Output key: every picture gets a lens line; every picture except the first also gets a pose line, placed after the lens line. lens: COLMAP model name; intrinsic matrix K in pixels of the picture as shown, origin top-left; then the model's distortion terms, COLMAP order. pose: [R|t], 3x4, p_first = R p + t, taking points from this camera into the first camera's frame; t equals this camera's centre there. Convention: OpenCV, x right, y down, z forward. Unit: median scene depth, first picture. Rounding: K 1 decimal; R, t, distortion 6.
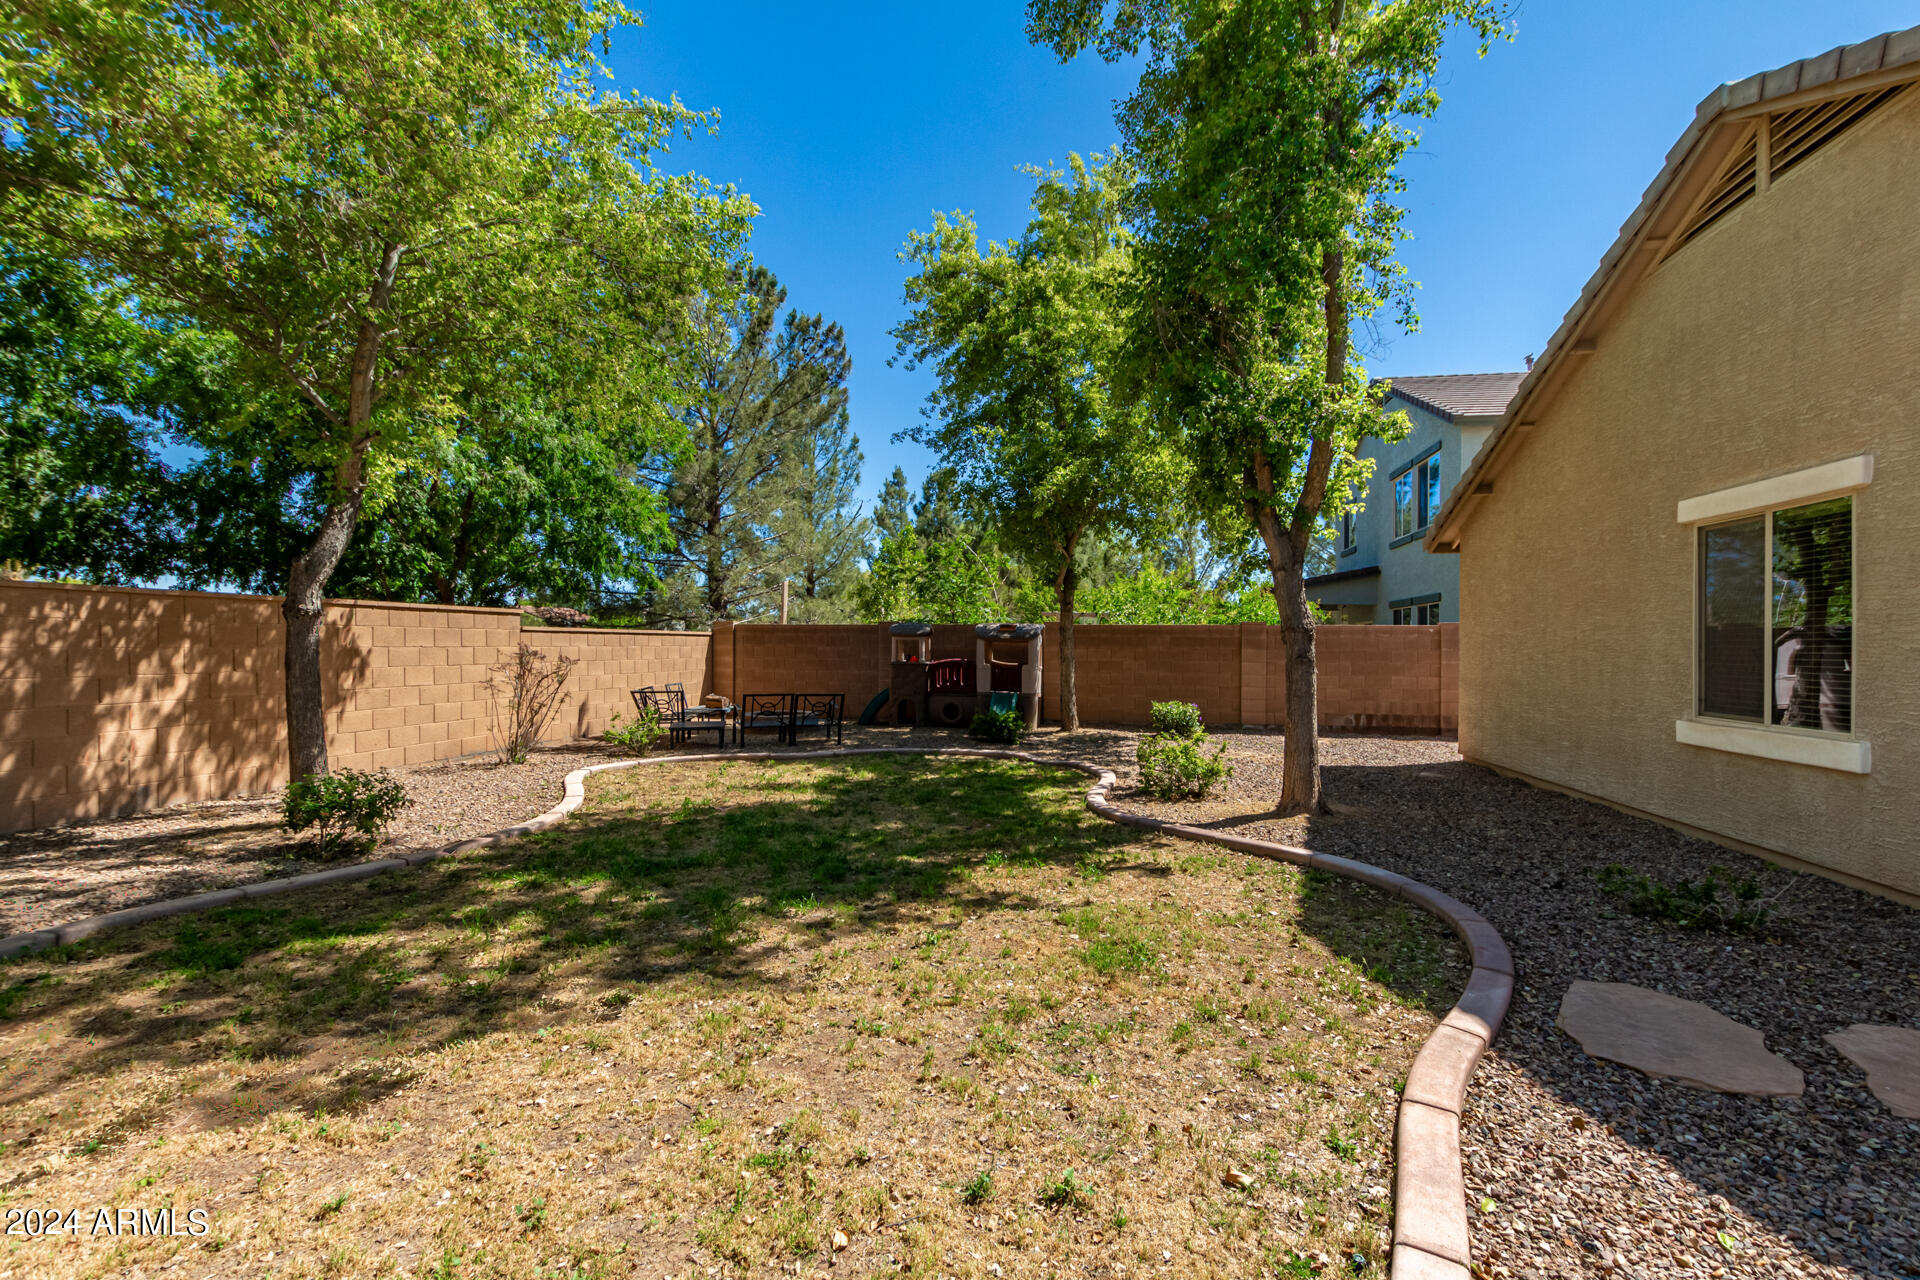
lens RADIAL K [[890.5, 0, 971.7], [0, 890.5, 658.1], [0, 0, 1]] dist [0.013603, -0.000044]
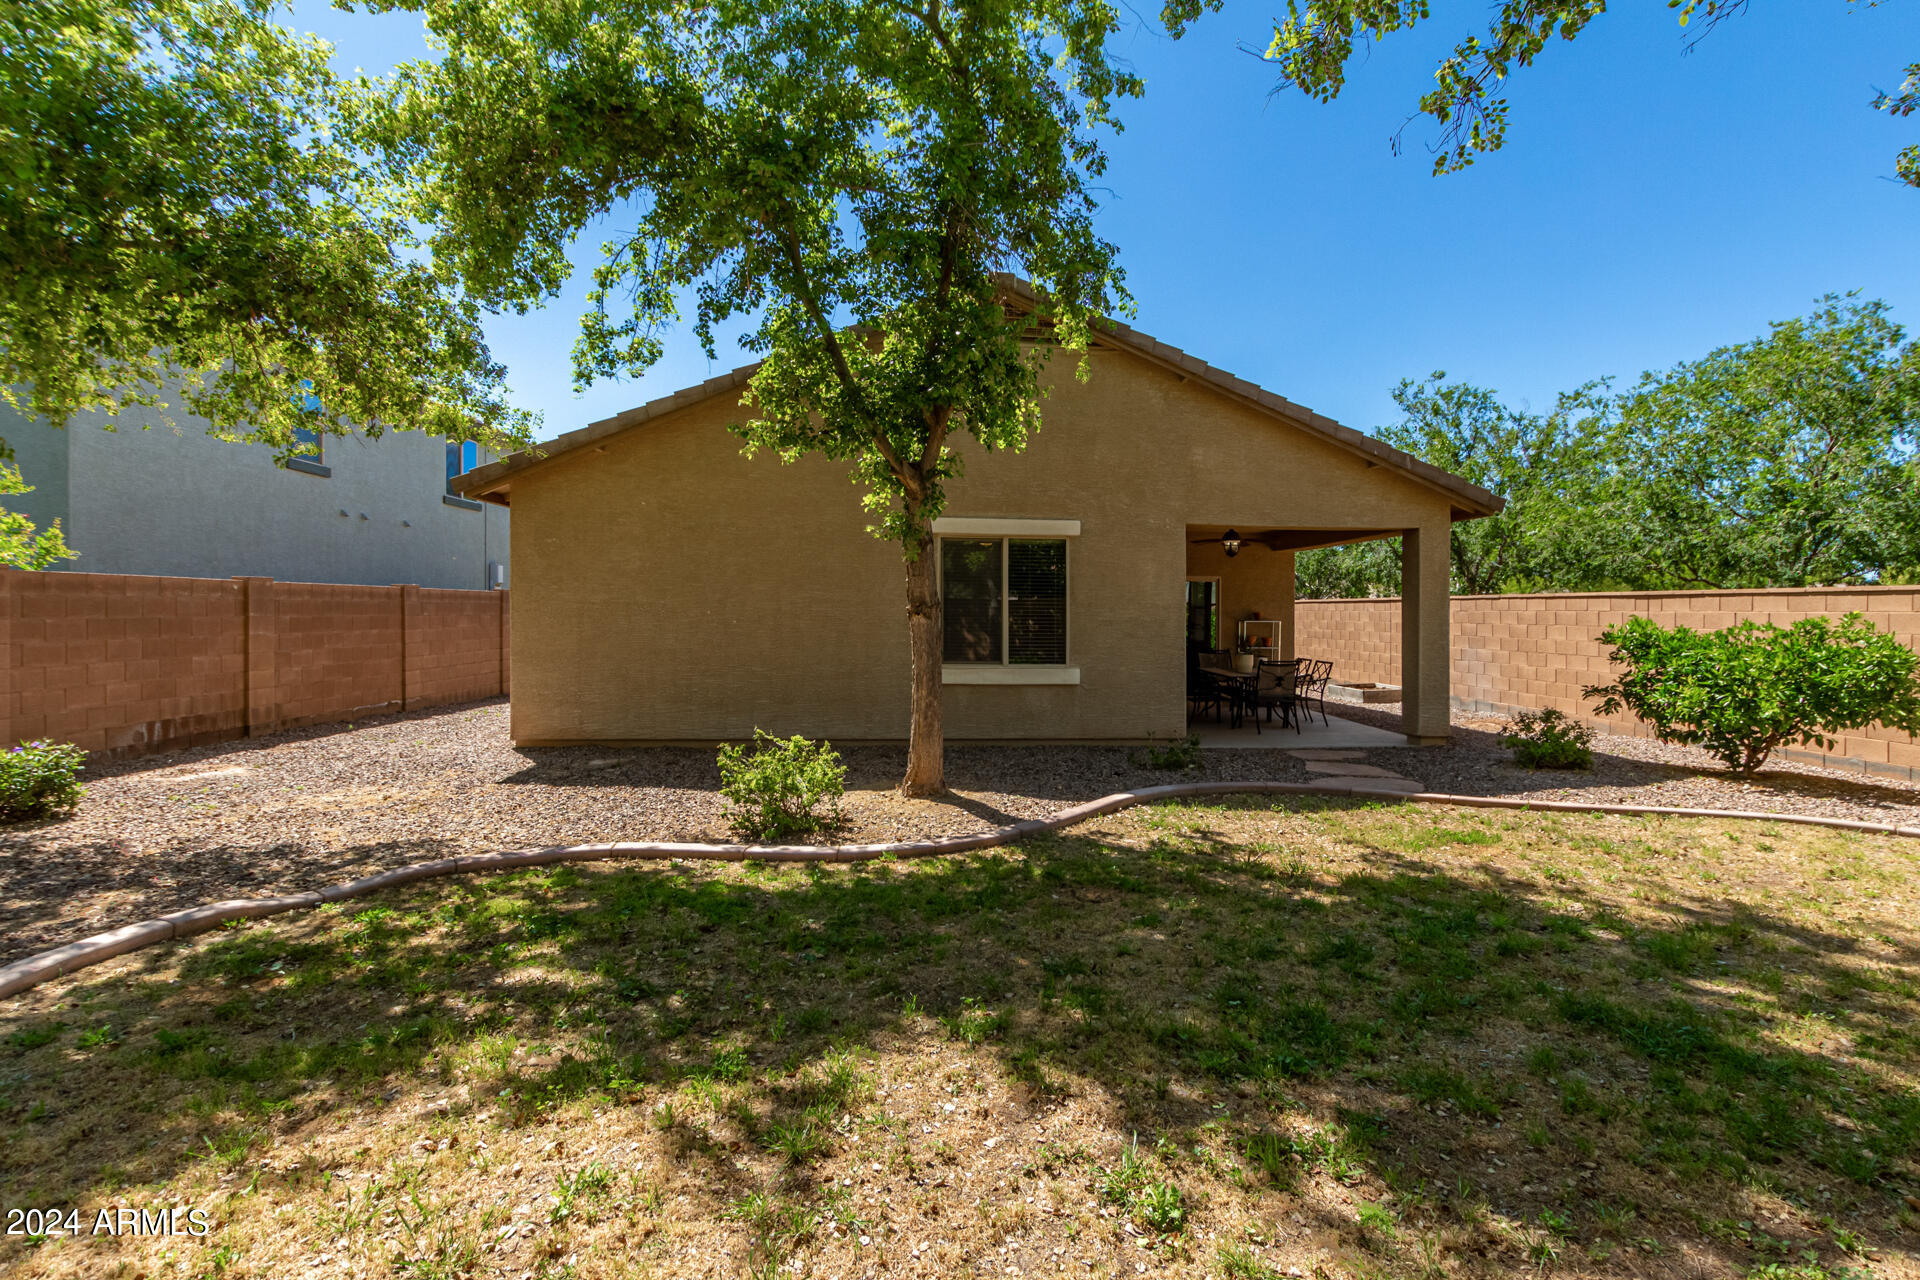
lens RADIAL K [[955.2, 0, 960.3], [0, 955.2, 615.9], [0, 0, 1]] dist [0.000206, -0.000125]
pose [[-0.235110, -0.021350, 0.971734, -0.878421], [0.002603, 0.999741, 0.022595, -0.062038], [-0.971965, 0.007842, -0.234993, 1.603023]]
